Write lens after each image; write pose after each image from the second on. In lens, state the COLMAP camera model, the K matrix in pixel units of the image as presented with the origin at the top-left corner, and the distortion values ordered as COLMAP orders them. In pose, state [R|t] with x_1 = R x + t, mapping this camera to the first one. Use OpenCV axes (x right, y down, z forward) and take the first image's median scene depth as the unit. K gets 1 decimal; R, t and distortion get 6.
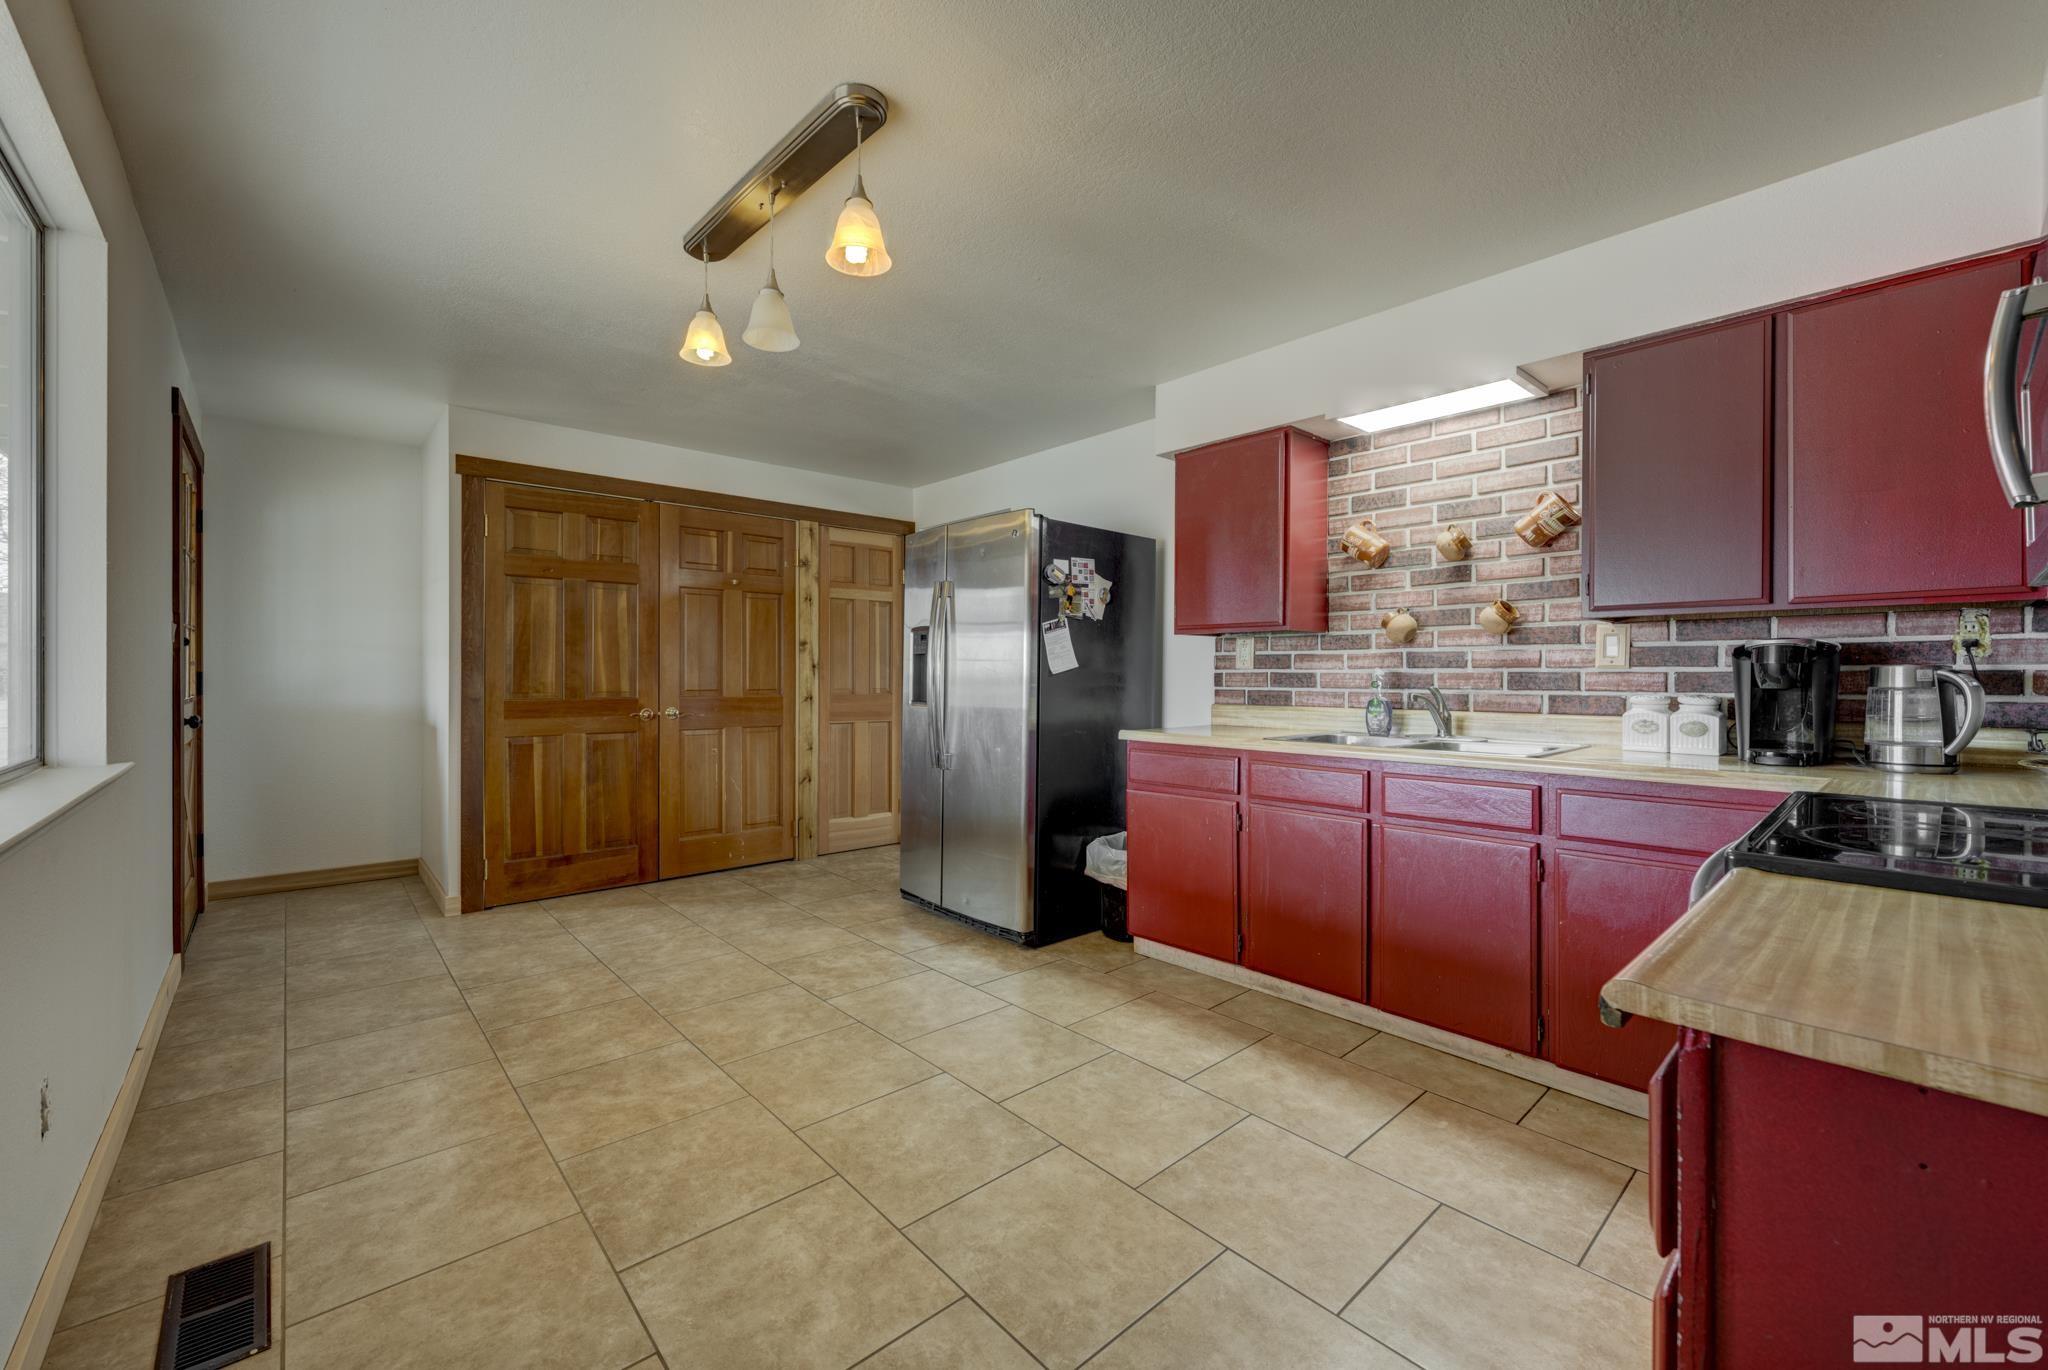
lens RADIAL K [[822.7, 0, 1023.5], [0, 822.7, 678.4], [0, 0, 1]] dist [-0.000434, 0.000504]
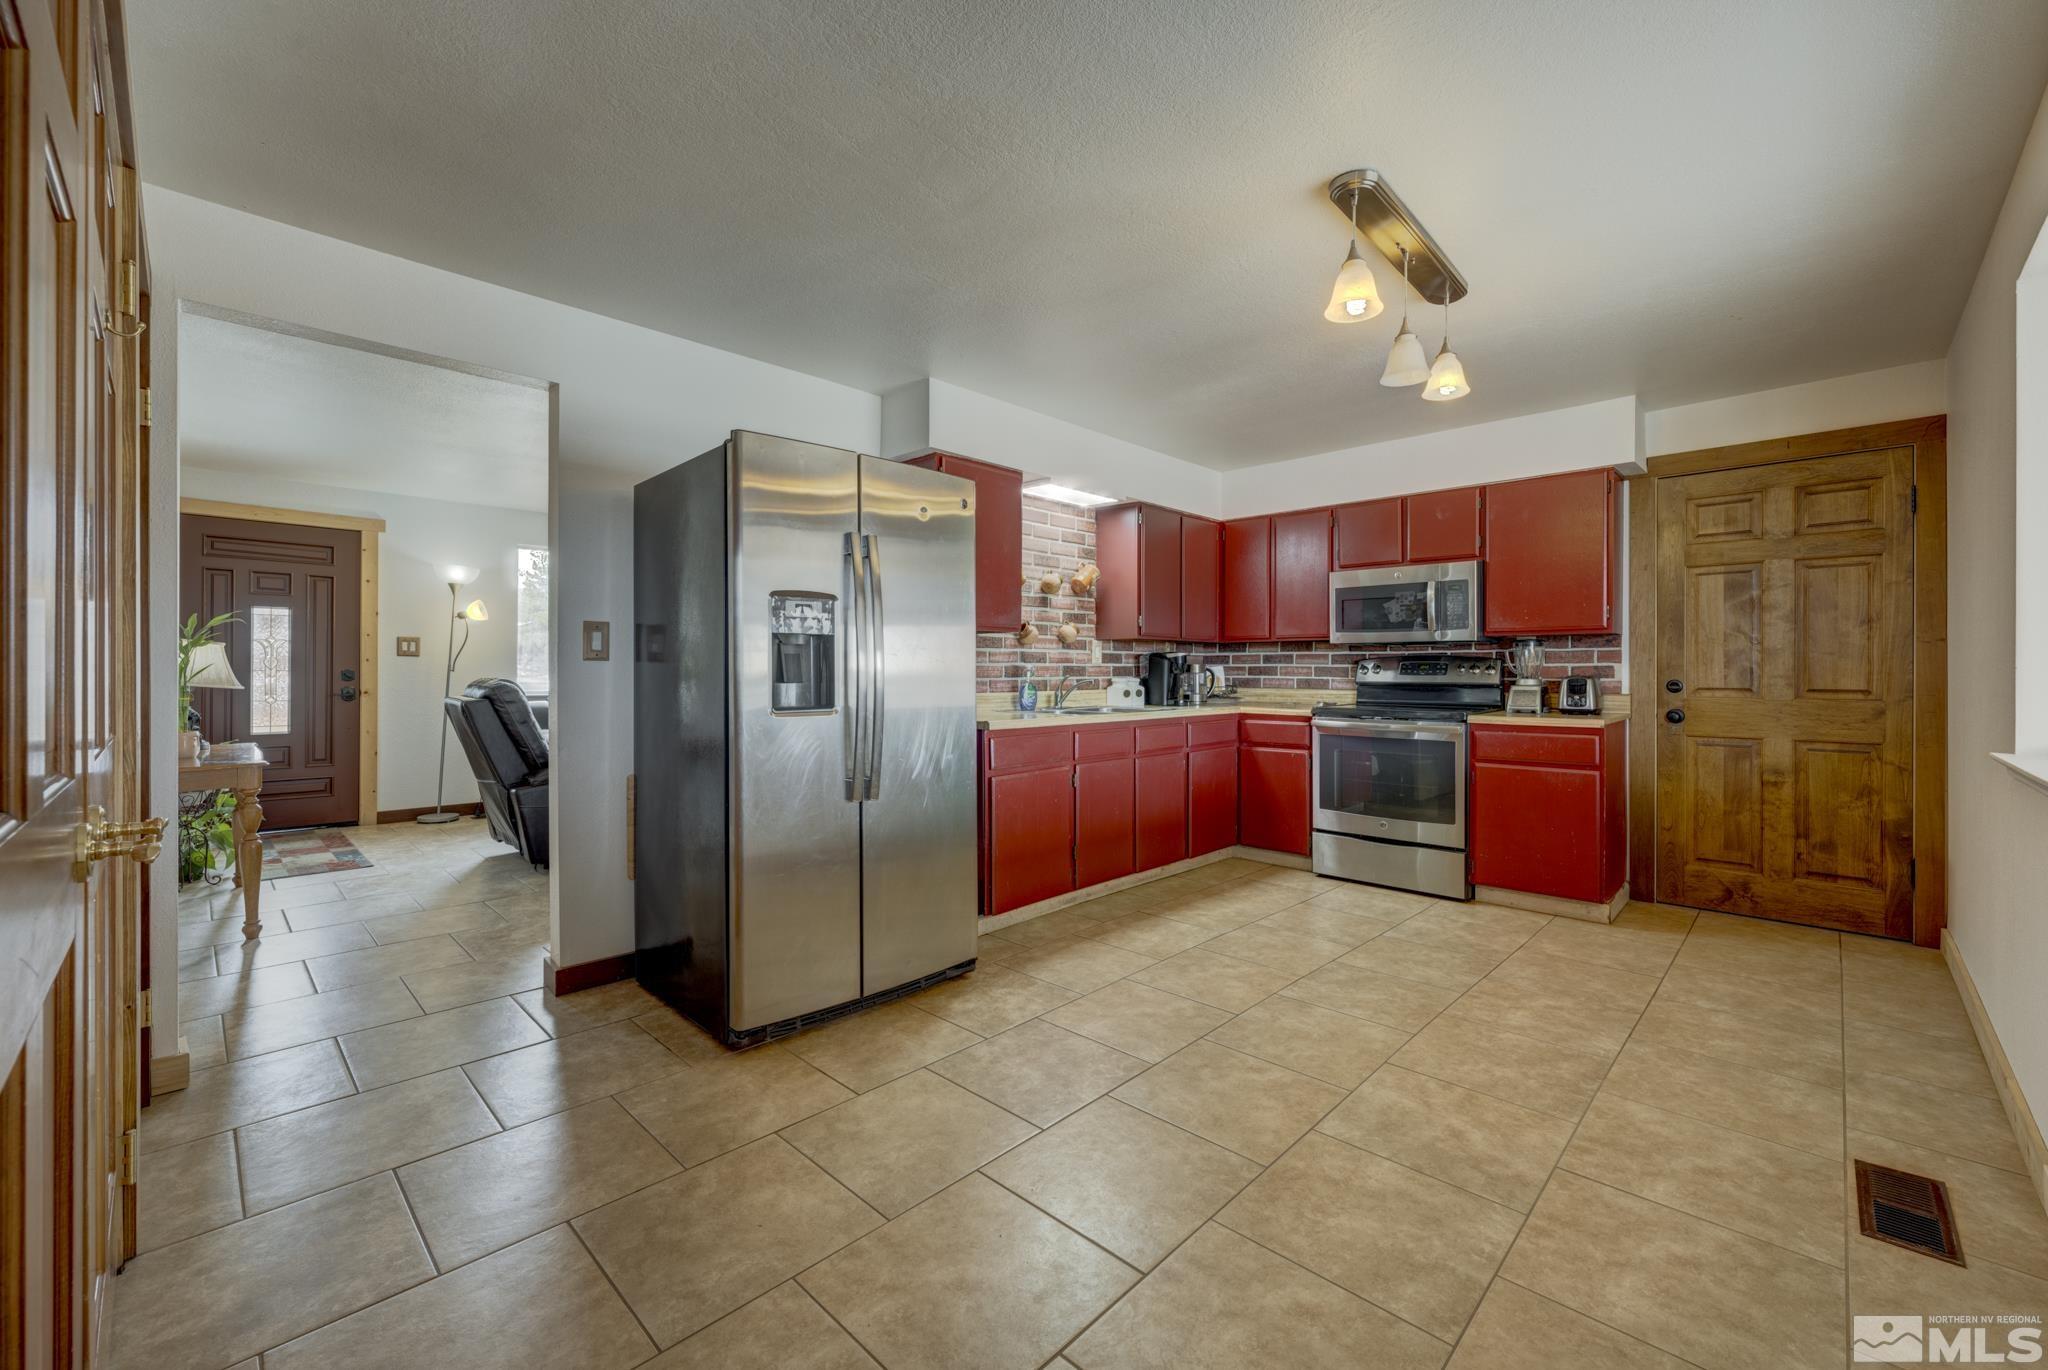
lens RADIAL K [[822.7, 0, 1023.2], [0, 822.7, 673.4], [0, 0, 1]] dist [-0.000434, 0.000504]
pose [[-0.062224, -0.007697, 0.998033, -1.189127], [0.001962, 0.999967, 0.007835, -0.006049], [-0.998060, 0.002446, -0.062206, 1.338282]]
